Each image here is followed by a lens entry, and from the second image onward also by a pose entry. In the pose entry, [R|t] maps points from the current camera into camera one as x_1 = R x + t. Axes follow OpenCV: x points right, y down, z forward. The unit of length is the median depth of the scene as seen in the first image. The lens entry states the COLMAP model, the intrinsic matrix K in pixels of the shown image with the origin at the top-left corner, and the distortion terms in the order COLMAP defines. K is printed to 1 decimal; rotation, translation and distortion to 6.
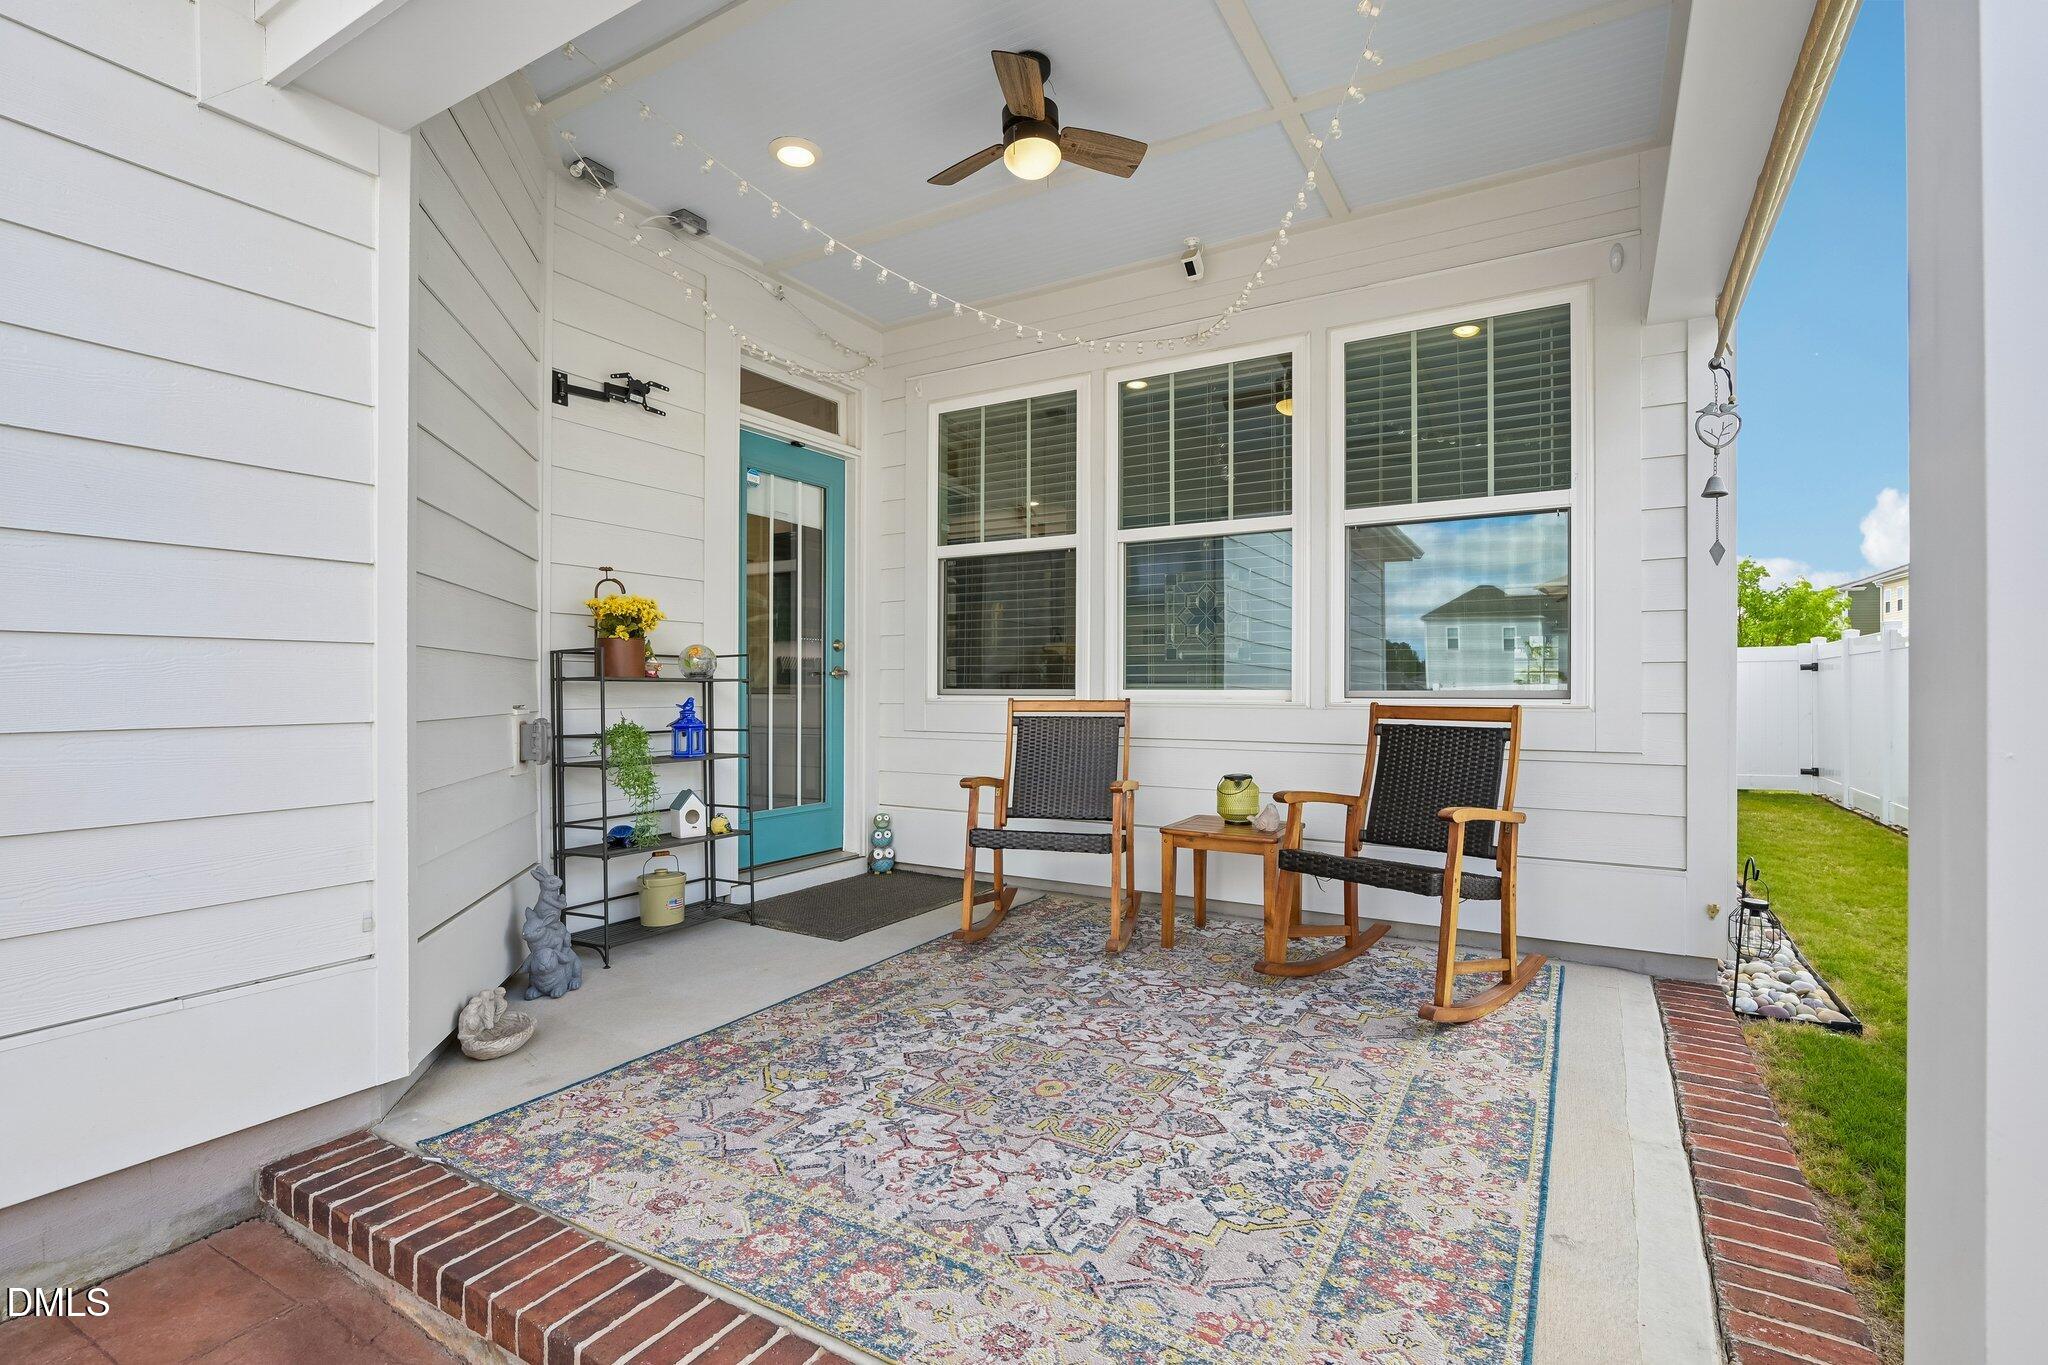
lens RADIAL K [[959.0, 0, 1023.4], [0, 959.0, 677.3], [0, 0, 1]] dist [-0.002076, 0.000294]
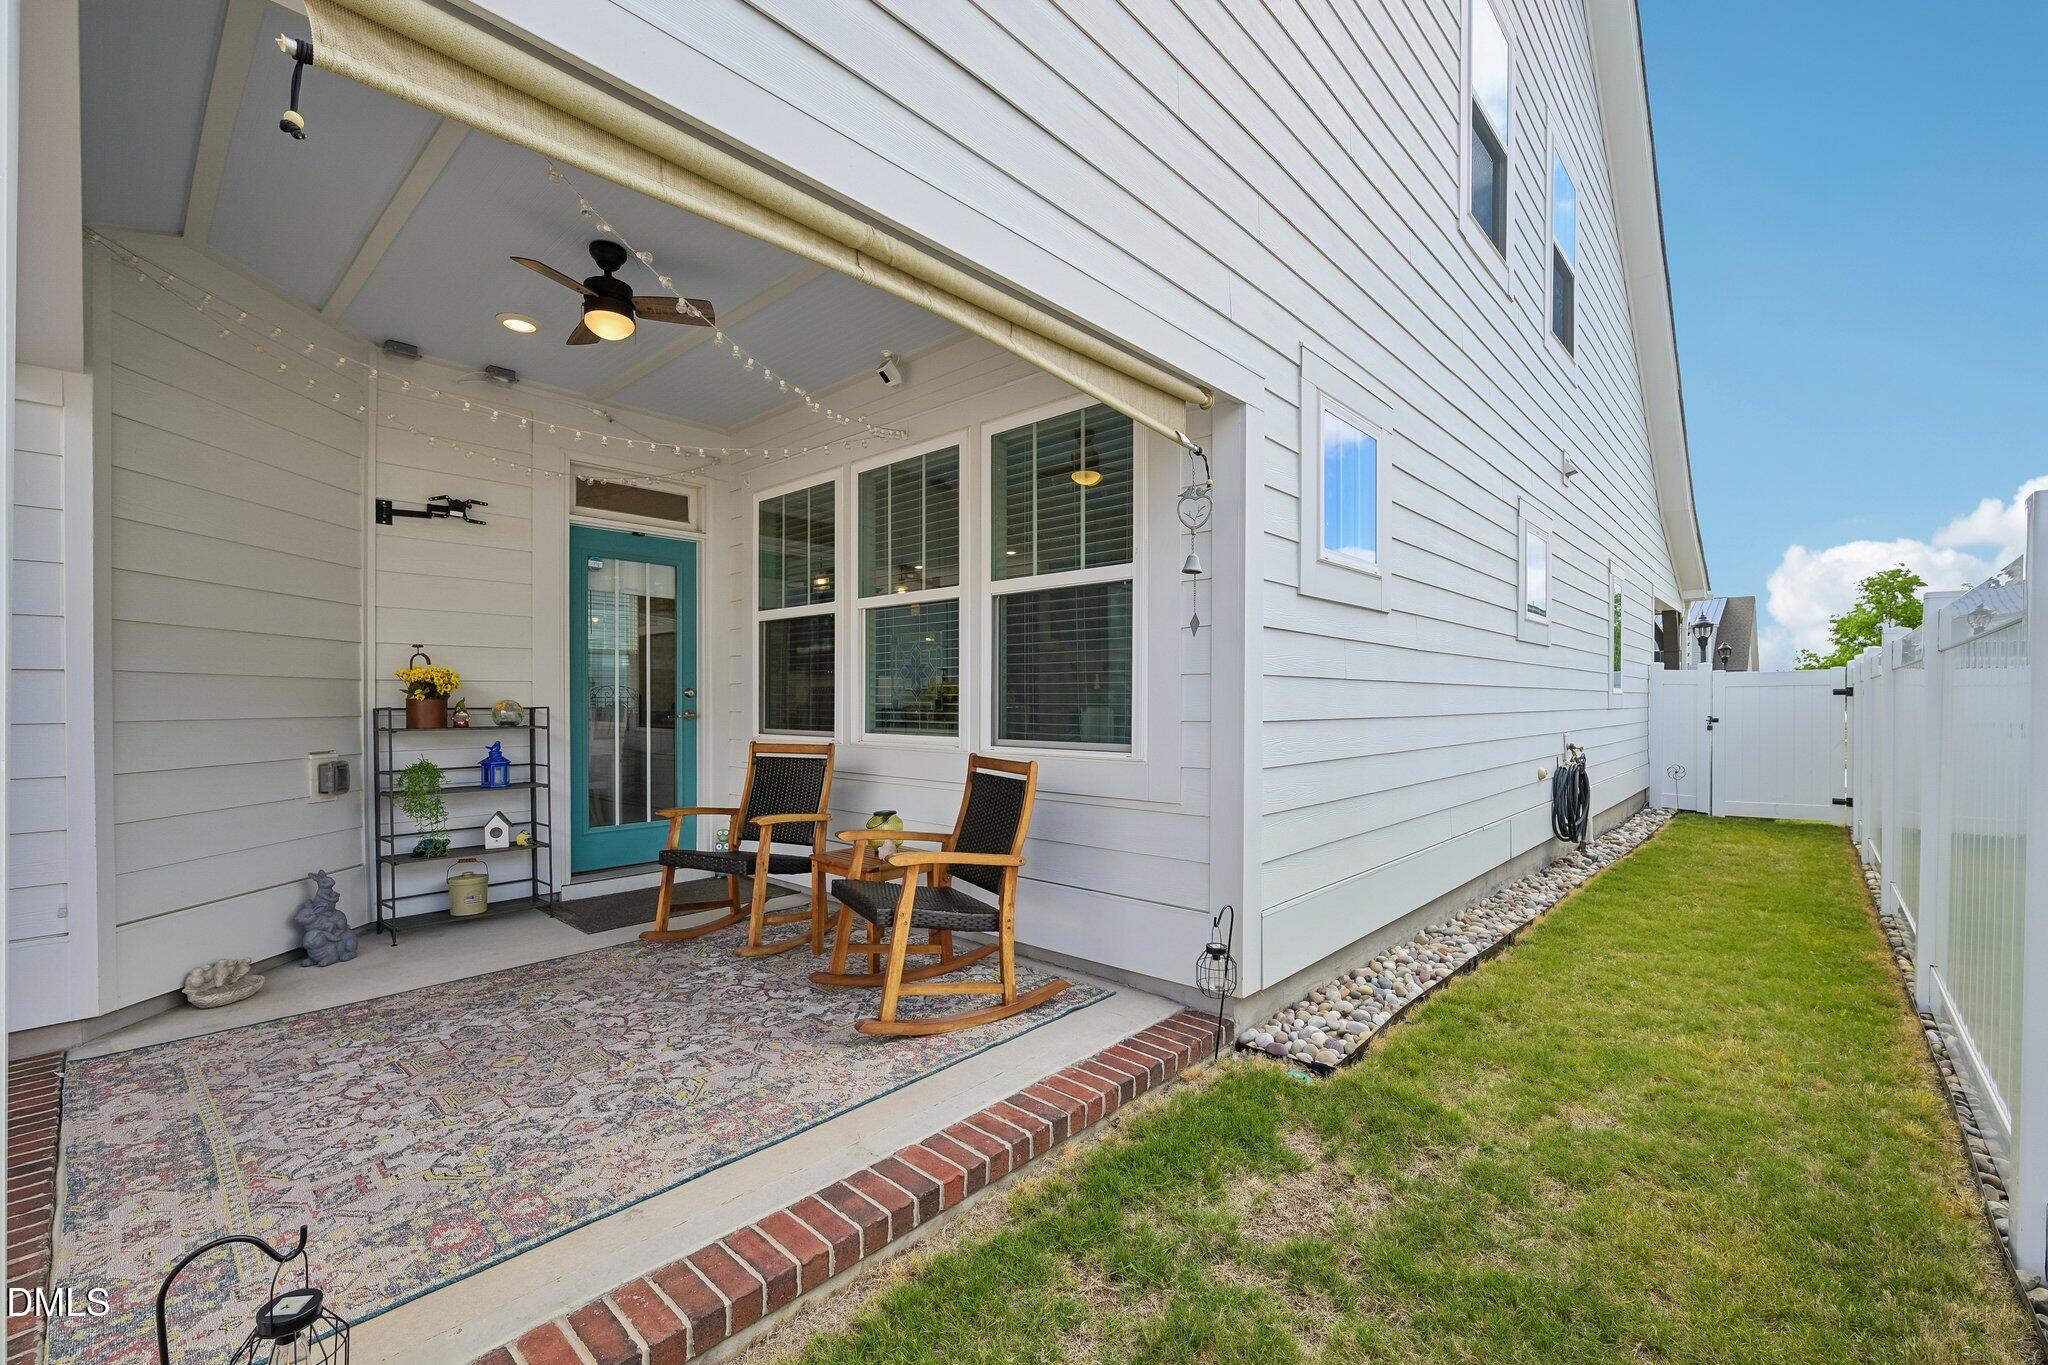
lens RADIAL K [[860.0, 0, 1023.2], [0, 860.0, 698.7], [0, 0, 1]] dist [0.002600, -0.001255]
pose [[0.978810, -0.001741, -0.204761, 0.644752], [0.004047, 0.999933, 0.010841, -0.050655], [0.204729, -0.011440, 0.978752, 0.001117]]
